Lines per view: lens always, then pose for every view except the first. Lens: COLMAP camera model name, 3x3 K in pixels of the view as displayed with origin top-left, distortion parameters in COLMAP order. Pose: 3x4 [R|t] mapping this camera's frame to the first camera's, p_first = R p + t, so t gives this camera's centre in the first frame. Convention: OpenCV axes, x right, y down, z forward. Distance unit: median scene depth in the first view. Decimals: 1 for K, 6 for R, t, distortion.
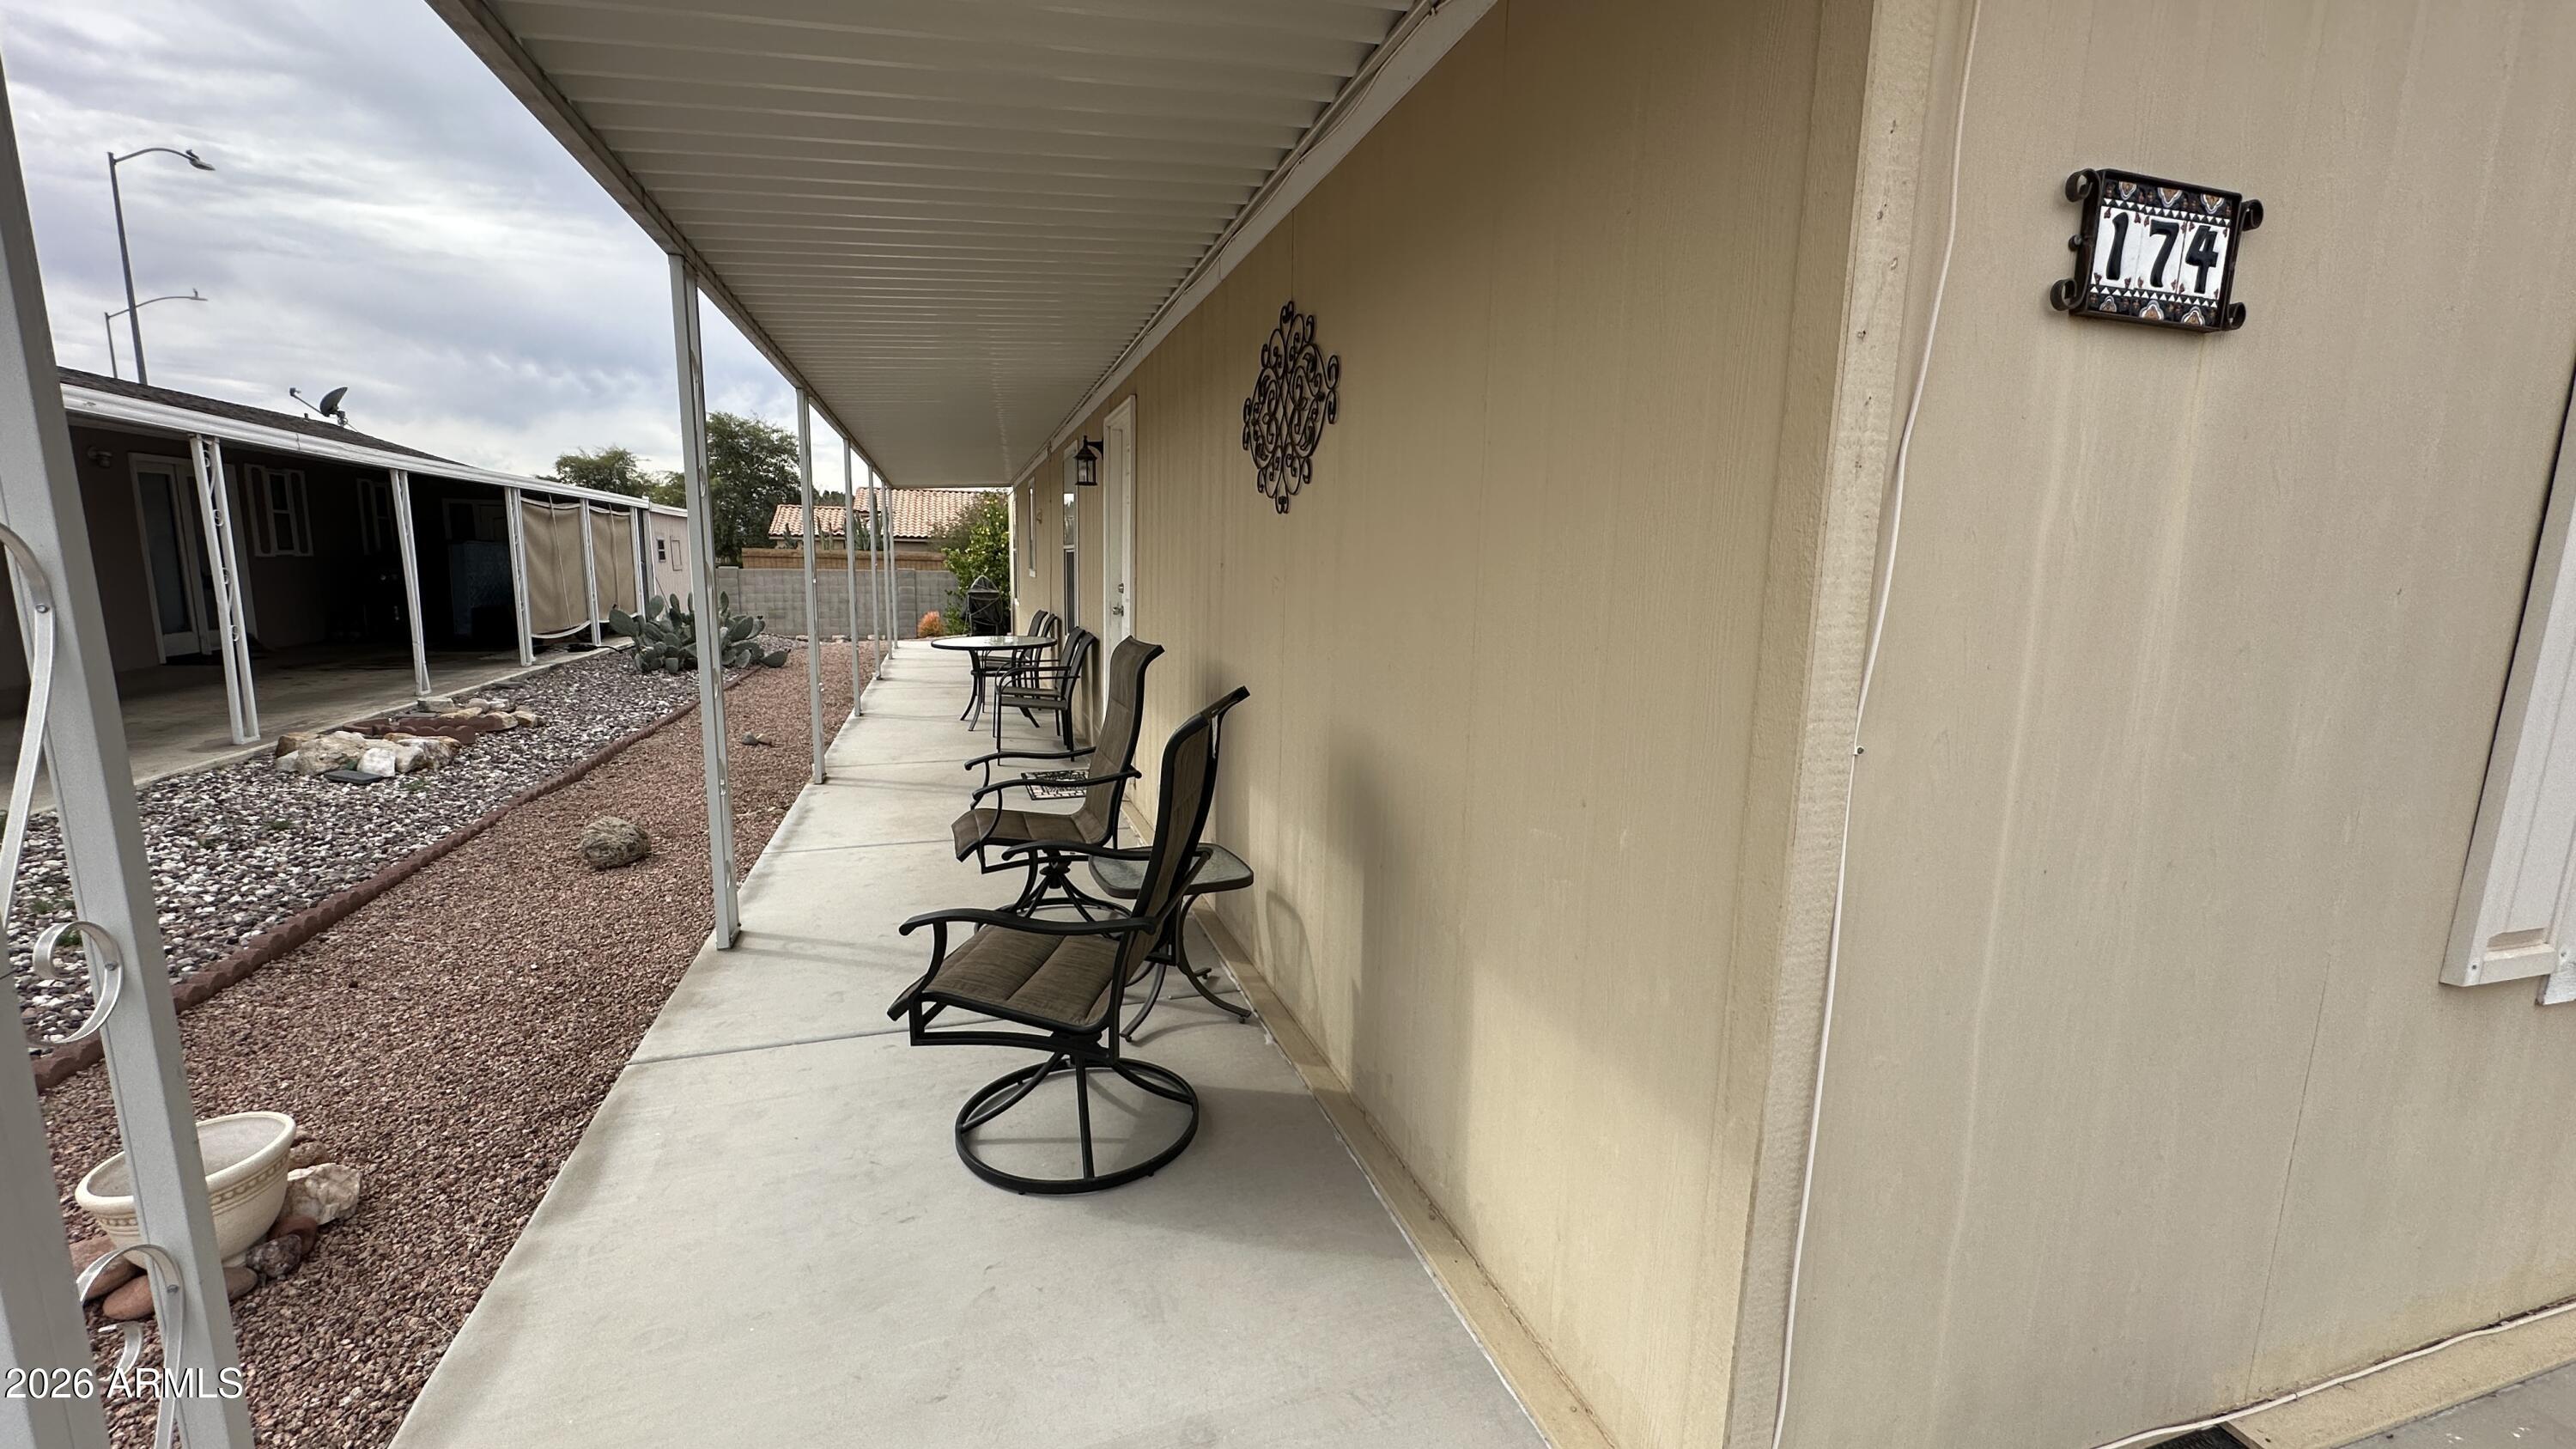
lens RADIAL K [[1034.8, 0, 1297.8], [0, 1034.8, 721.3], [0, 0, 1]] dist [-0.005426, 0.001552]
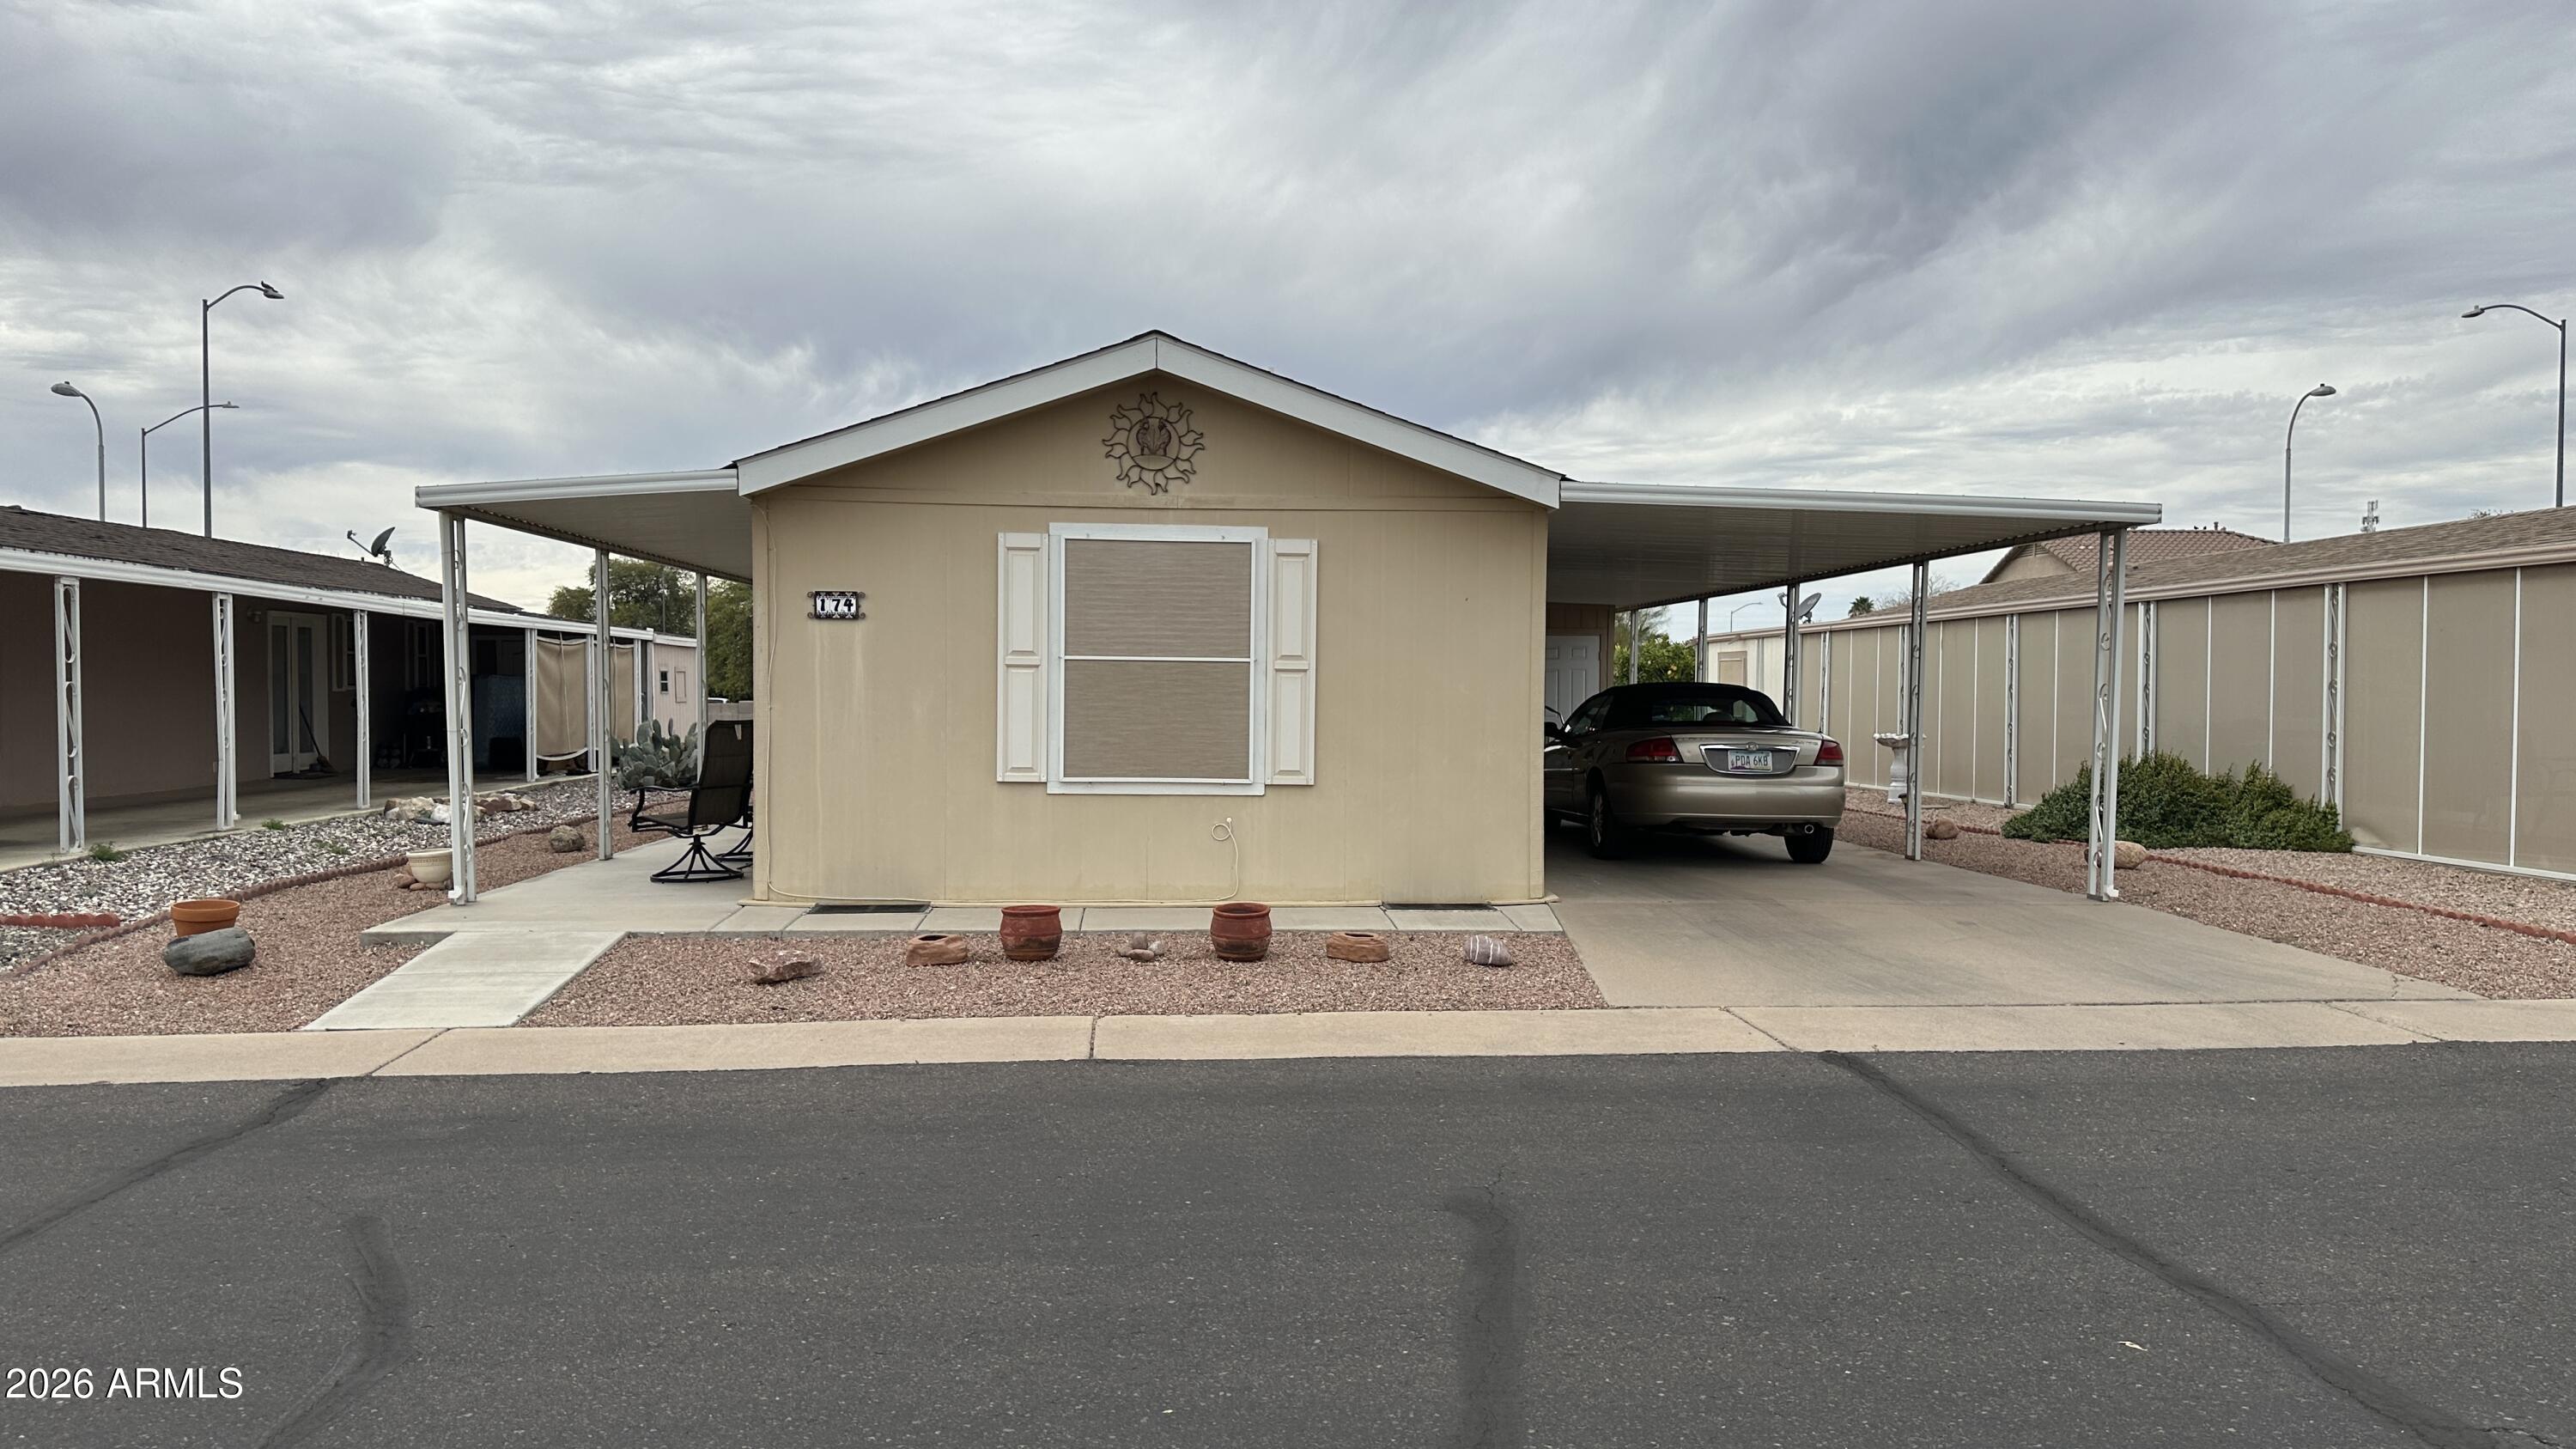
lens RADIAL K [[1814.3, 0, 1307.1], [0, 1814.3, 740.0], [0, 0, 1]] dist [0.070981, -0.097564]
pose [[0.970808, -0.010309, -0.239638, 0.902587], [-0.020090, 0.992071, -0.124065, 0.212460], [0.239017, 0.125258, 0.962903, -1.185774]]
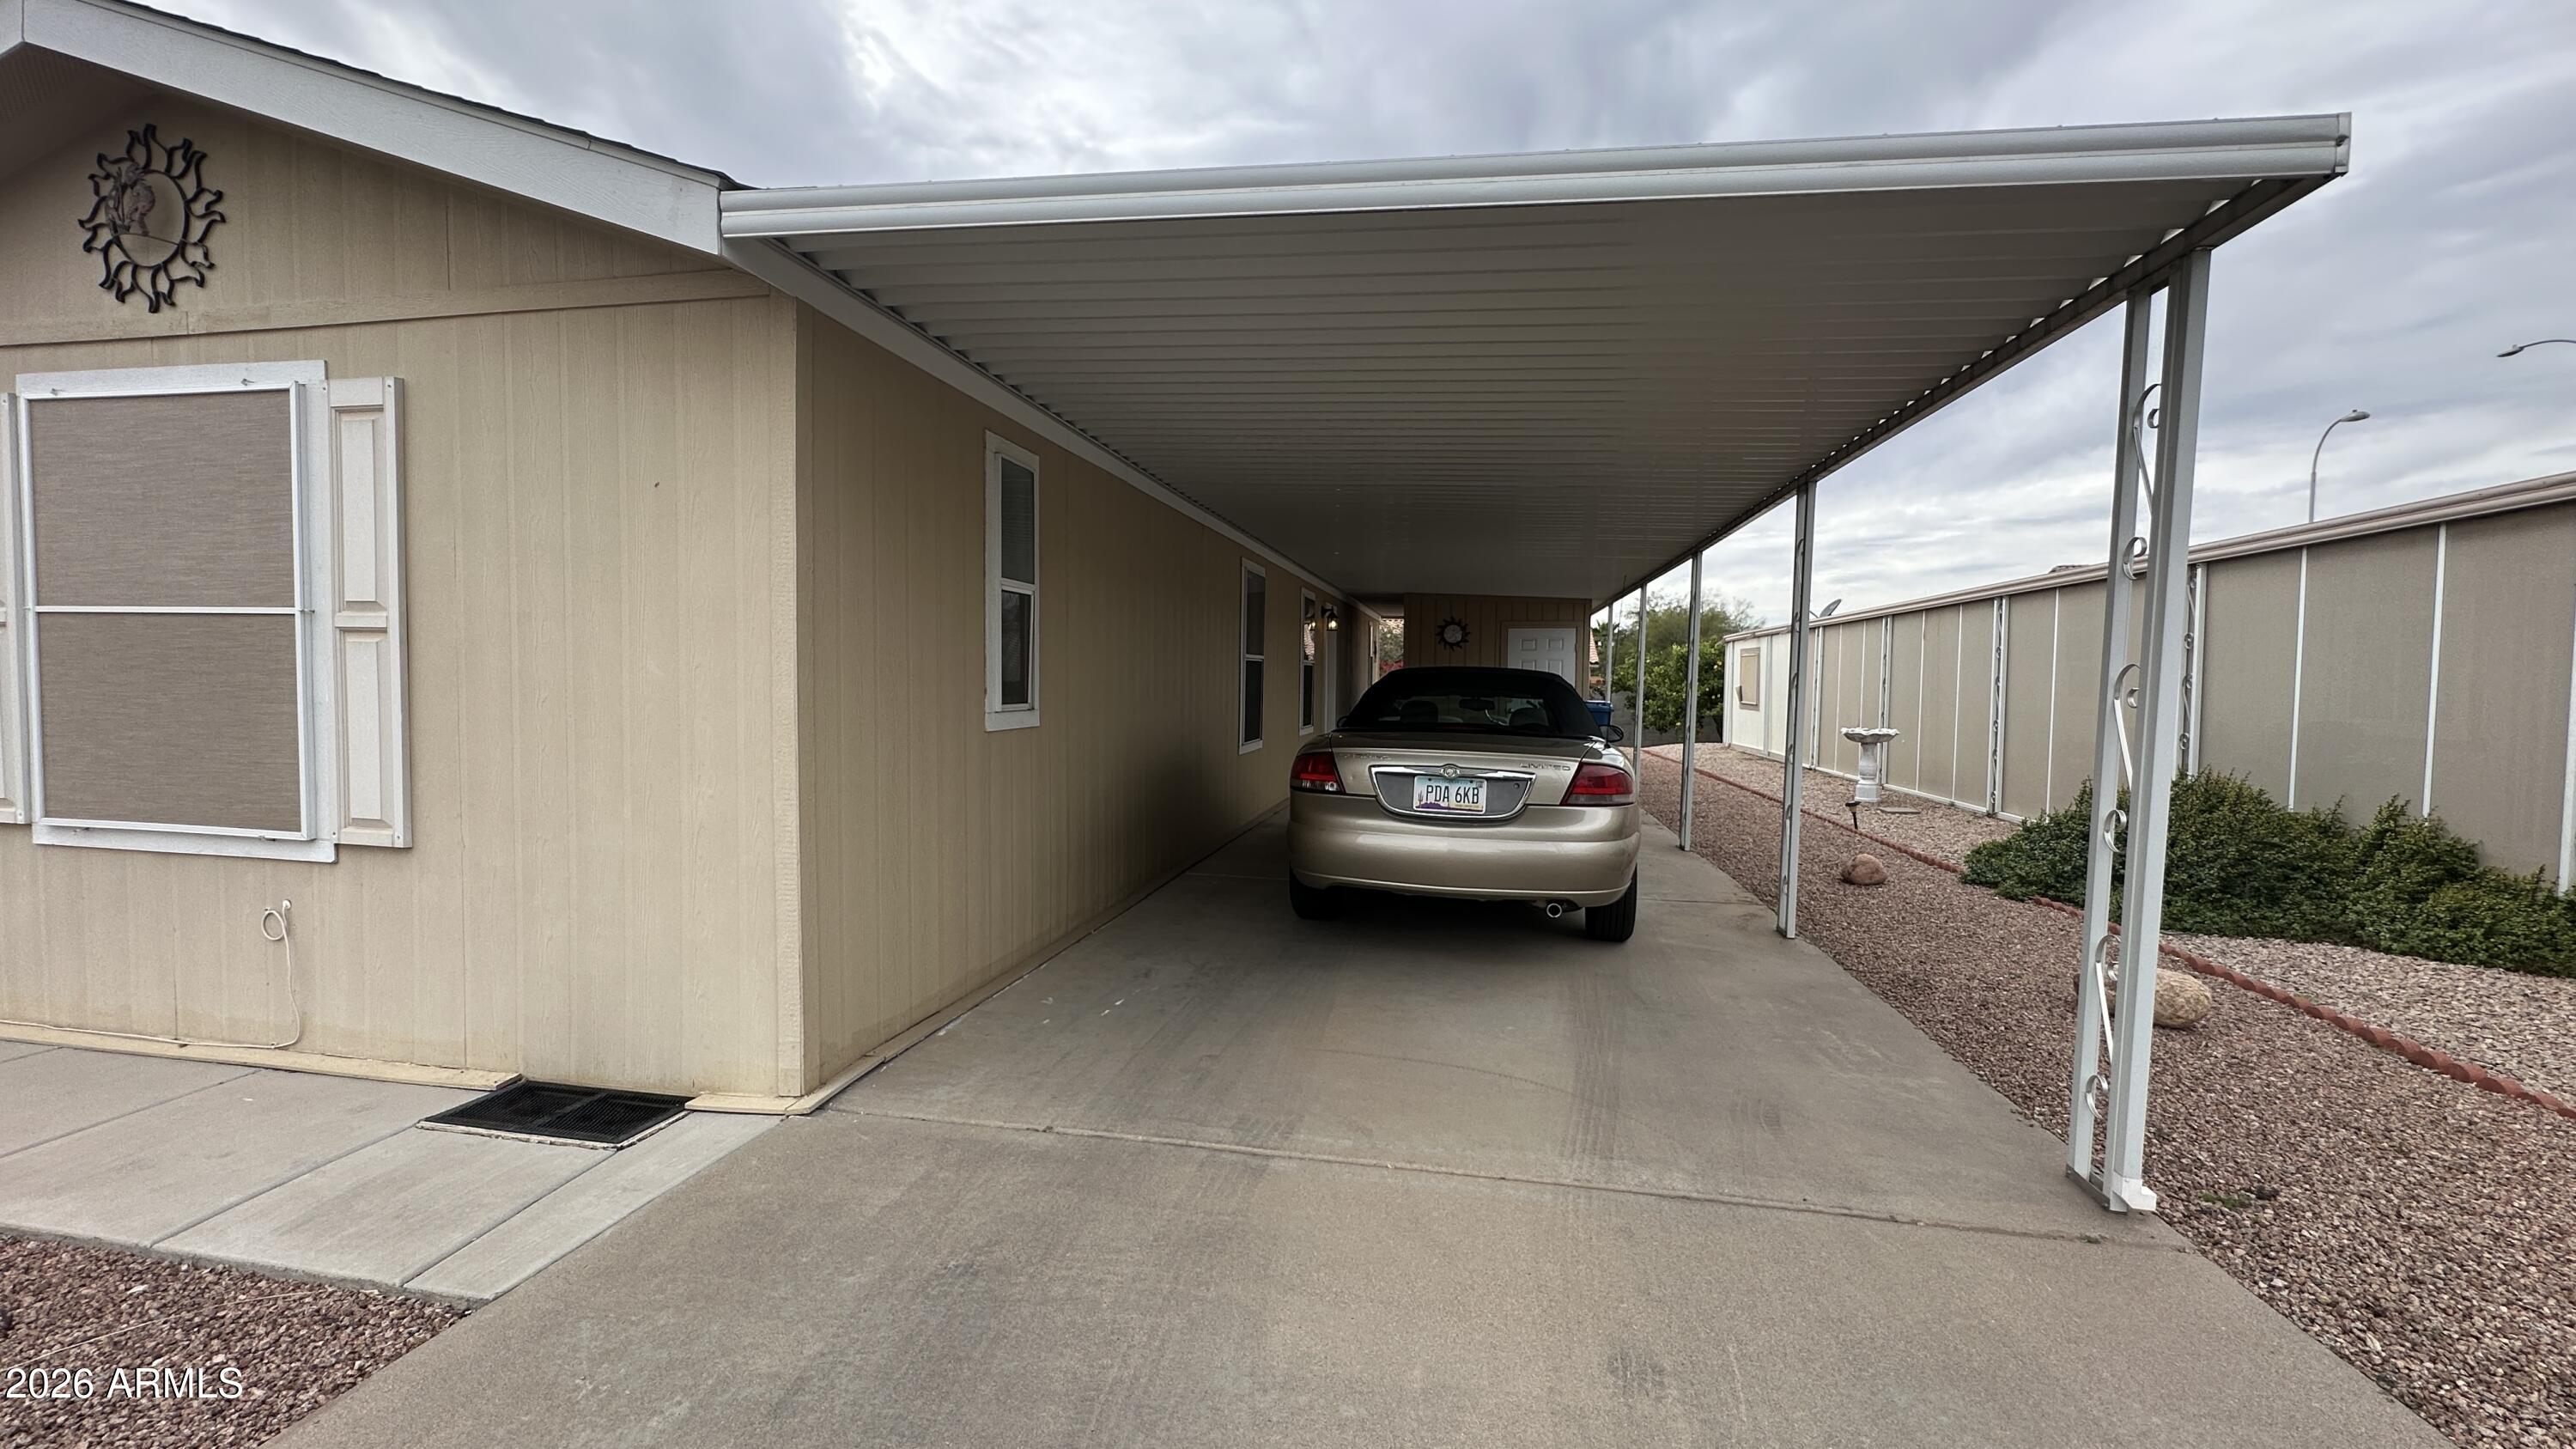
lens RADIAL K [[1034.8, 0, 1284.0], [0, 1034.8, 727.3], [0, 0, 1]] dist [-0.005426, 0.001552]
pose [[0.878085, 0.010425, -0.478390, 1.107688], [-0.064571, 0.993200, -0.096876, 0.022028], [0.474127, 0.115956, 0.872787, 0.099354]]
